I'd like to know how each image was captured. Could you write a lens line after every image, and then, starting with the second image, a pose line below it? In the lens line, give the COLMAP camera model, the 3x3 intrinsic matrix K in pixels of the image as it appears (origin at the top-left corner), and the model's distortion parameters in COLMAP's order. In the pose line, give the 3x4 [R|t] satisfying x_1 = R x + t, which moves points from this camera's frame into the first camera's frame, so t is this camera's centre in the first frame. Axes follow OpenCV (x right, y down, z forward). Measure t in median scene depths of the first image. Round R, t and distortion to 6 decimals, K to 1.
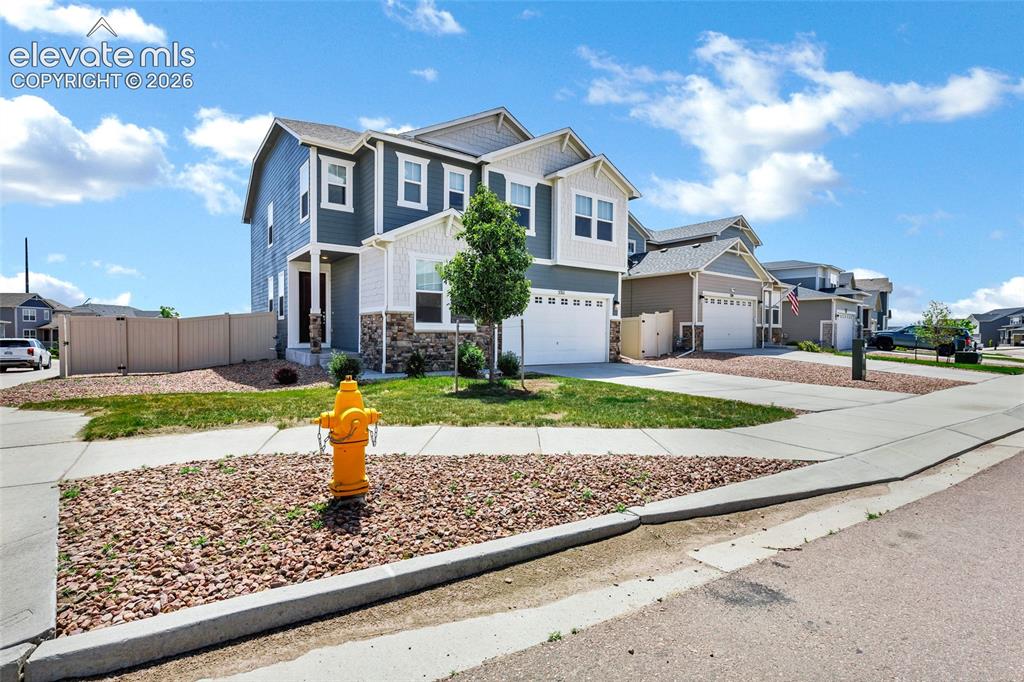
lens RADIAL K [[467.6, 0, 545.4], [0, 467.6, 339.1], [0, 0, 1]] dist [0.011813, -0.000918]
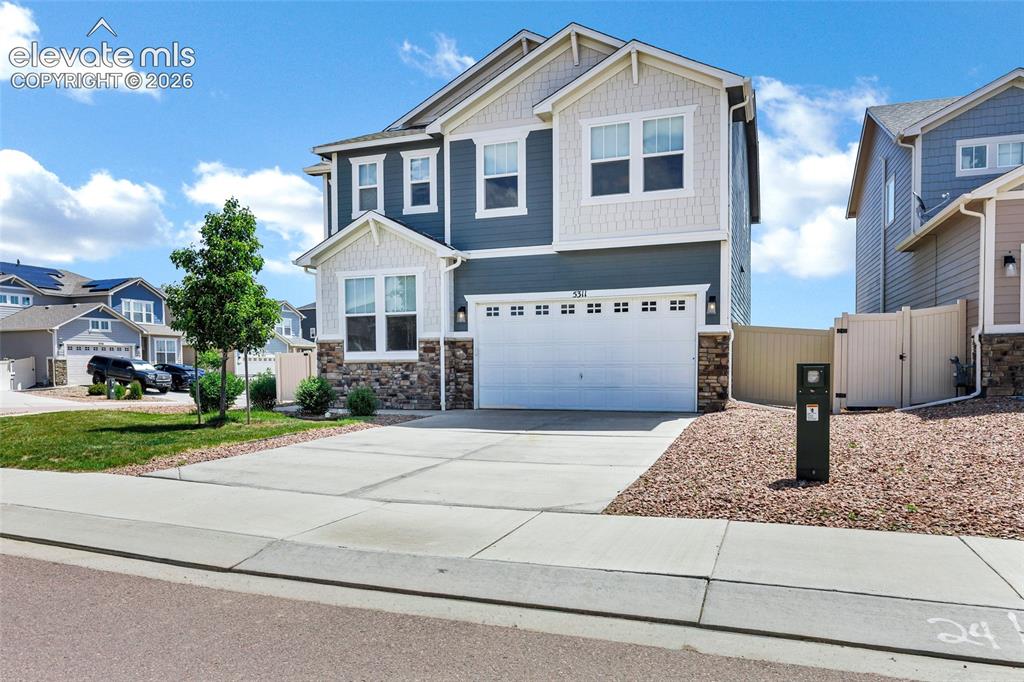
lens RADIAL K [[700.0, 0, 508.1], [0, 700.0, 391.5], [0, 0, 1]] dist [-0.008765, -0.000234]
pose [[0.552682, 0.021064, -0.833126, 0.788261], [0.004685, 0.999586, 0.028380, 0.002356], [0.833379, -0.019589, 0.552355, 0.426315]]
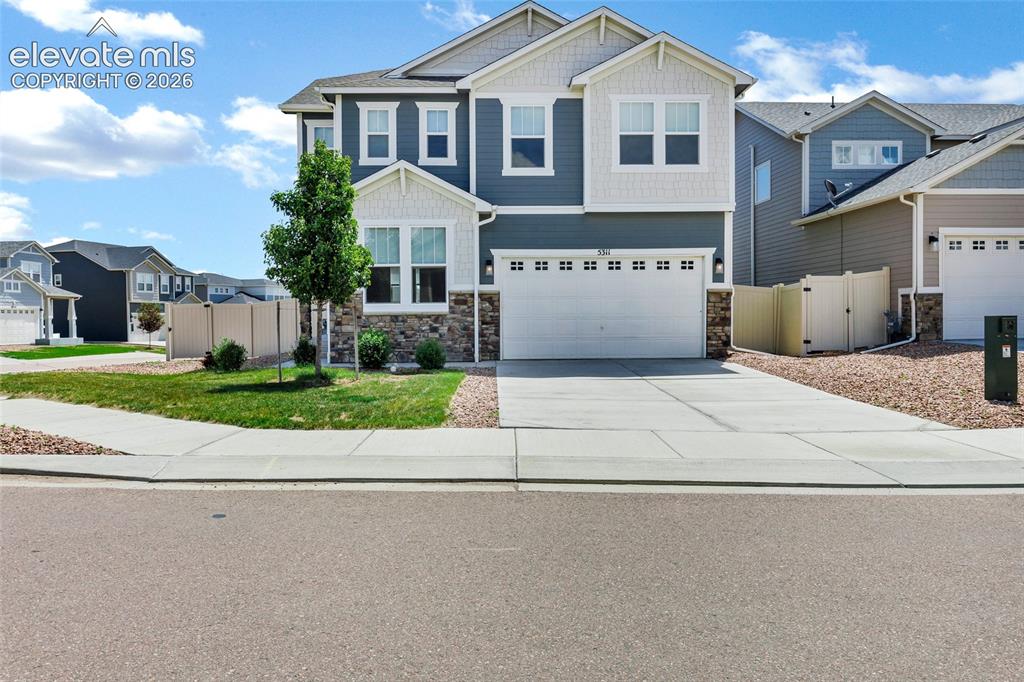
lens RADIAL K [[700.0, 0, 521.6], [0, 700.0, 325.9], [0, 0, 1]] dist [-0.008765, -0.000234]
pose [[0.821146, -0.003283, -0.570709, 0.534782], [0.008303, 0.999946, 0.006194, -0.000805], [0.570658, -0.009825, 0.821129, 0.108003]]
